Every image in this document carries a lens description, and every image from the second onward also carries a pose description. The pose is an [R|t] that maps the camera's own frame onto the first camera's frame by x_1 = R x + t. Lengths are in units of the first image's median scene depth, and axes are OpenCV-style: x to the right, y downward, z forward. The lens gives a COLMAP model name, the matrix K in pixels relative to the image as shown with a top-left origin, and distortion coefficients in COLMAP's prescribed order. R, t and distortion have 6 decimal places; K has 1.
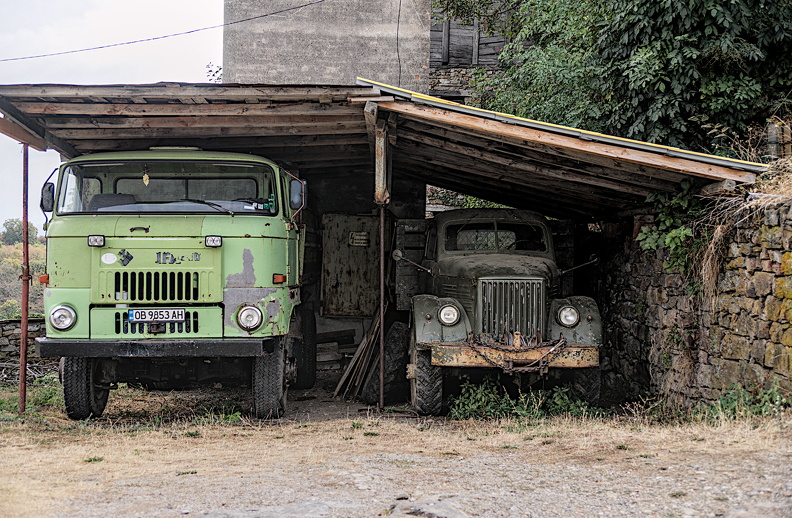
lens RADIAL K [[1235.7, 0, 394.0], [0, 1235.7, 251.8], [0, 0, 1]] dist [0.102428, 0.000000]
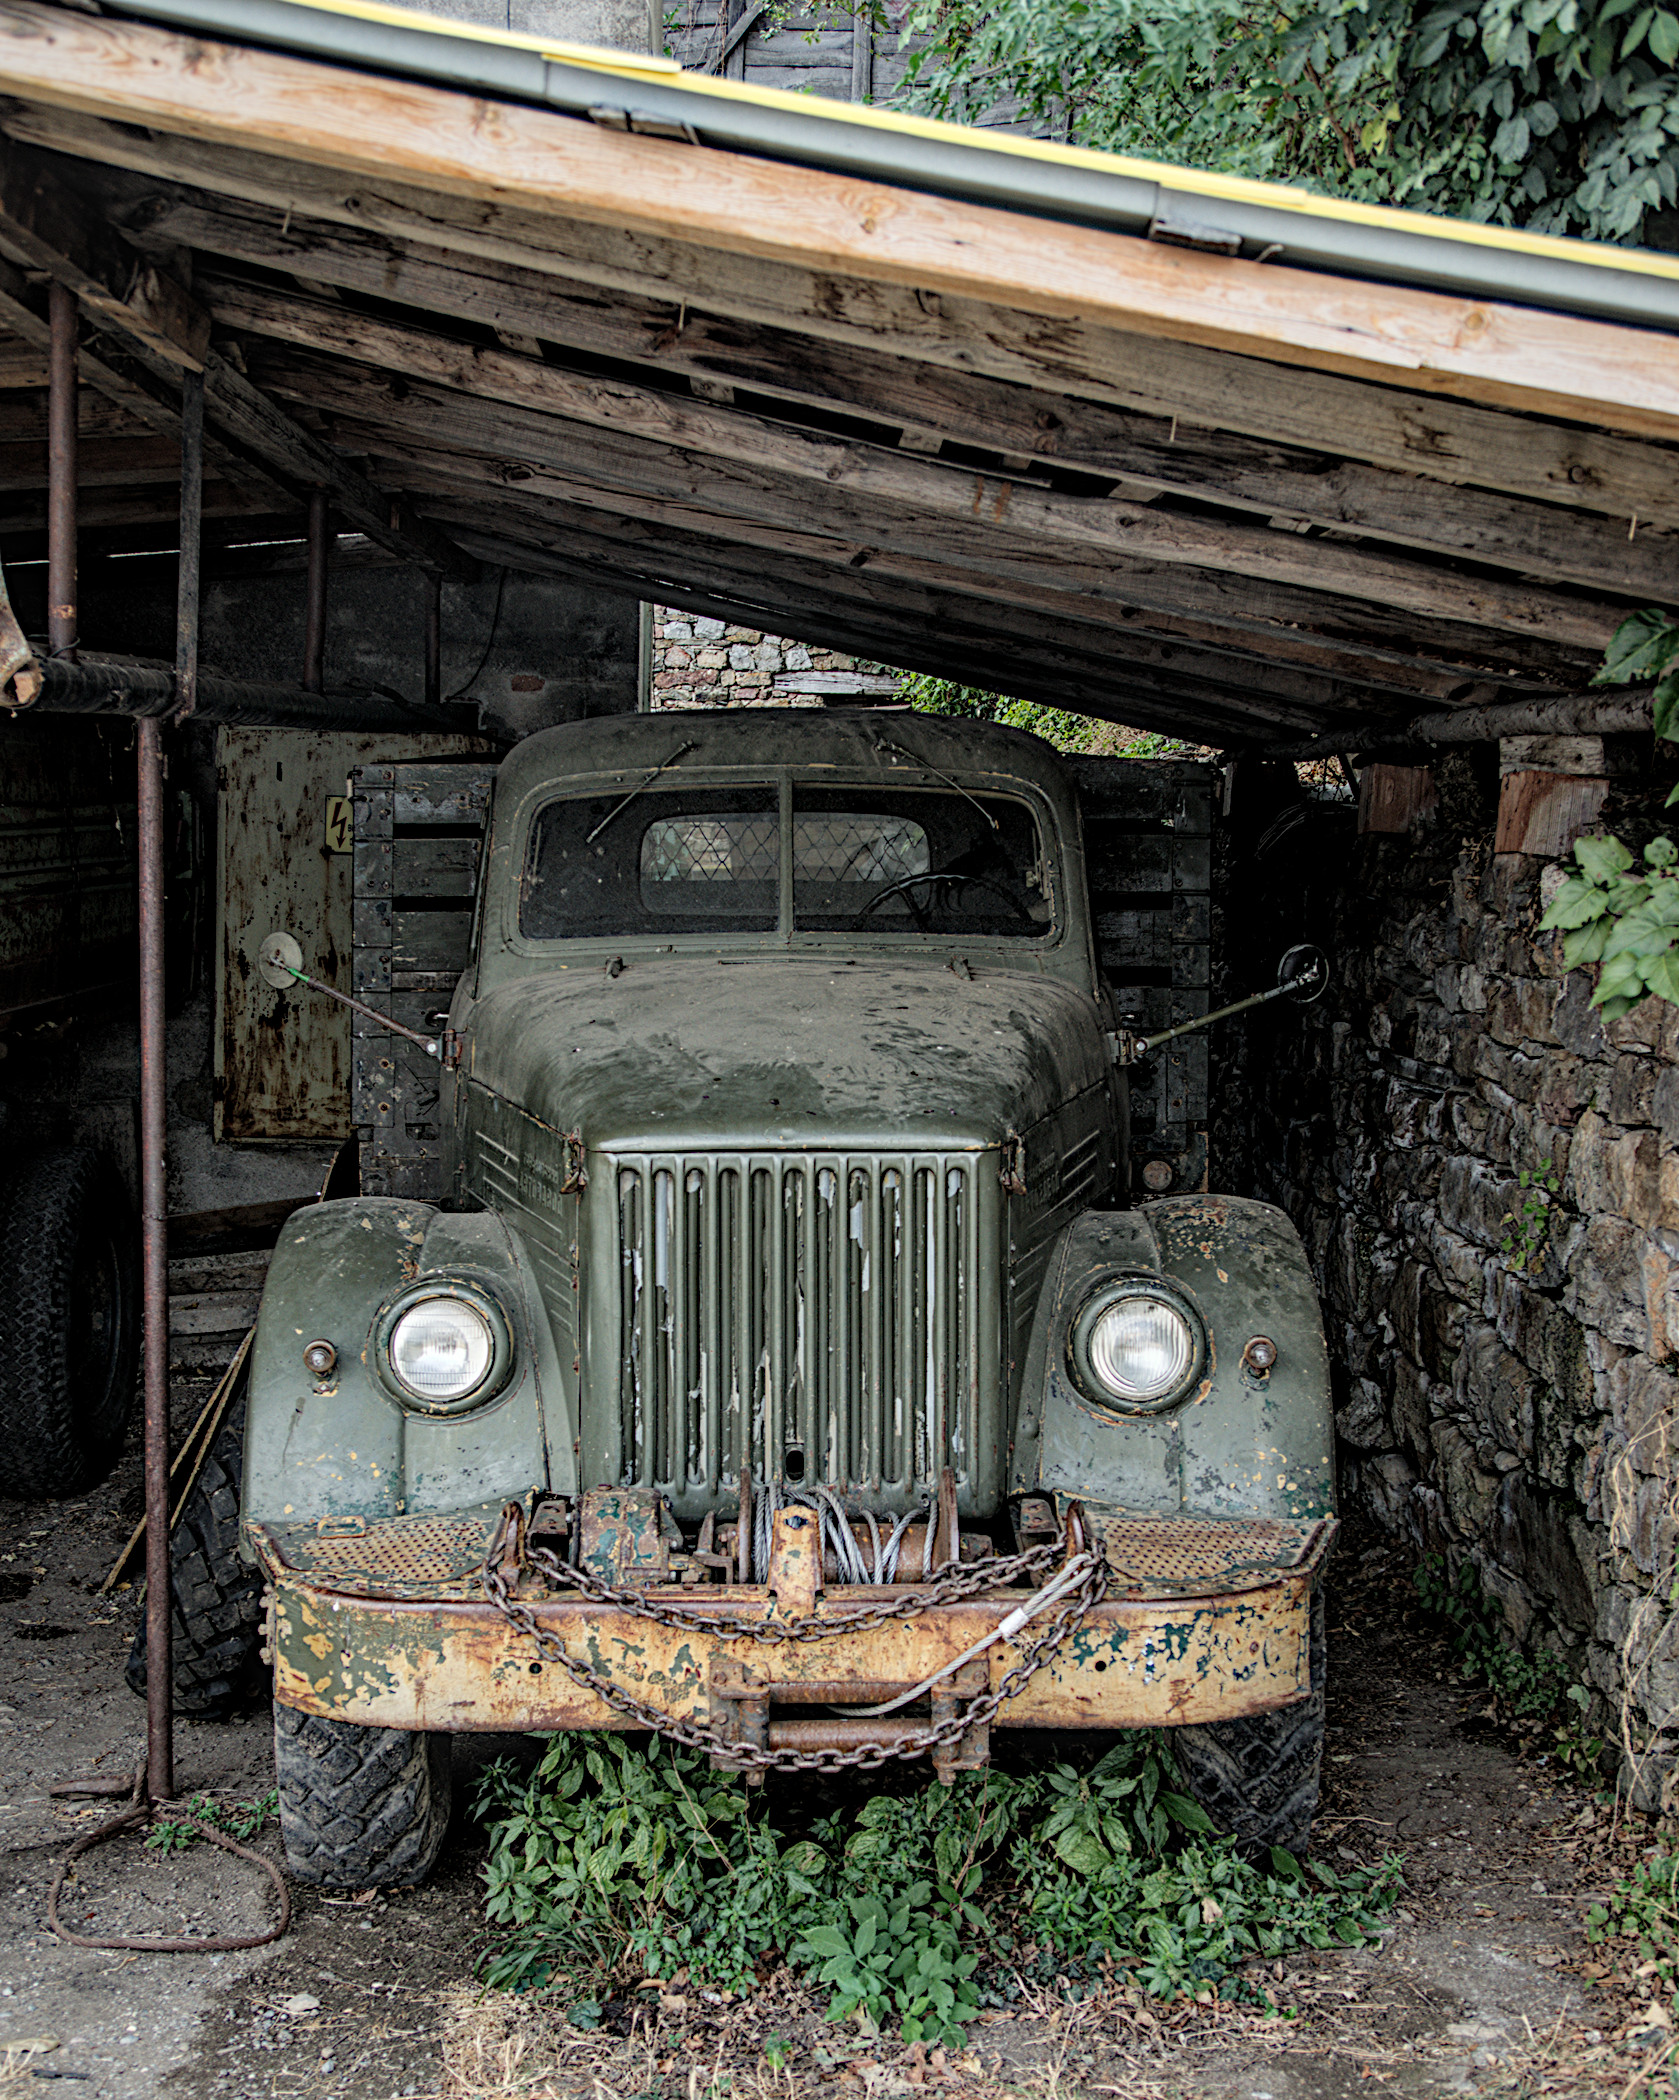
lens RADIAL K [[2800.0, 0, 914.6], [0, 2800.0, 903.2], [0, 0, 1]] dist [0.004003, 0.000000]
pose [[0.999959, -0.008970, 0.001392, 0.109267], [0.008893, 0.998820, 0.047735, -0.028338], [-0.001818, -0.047721, 0.998859, 0.612086]]
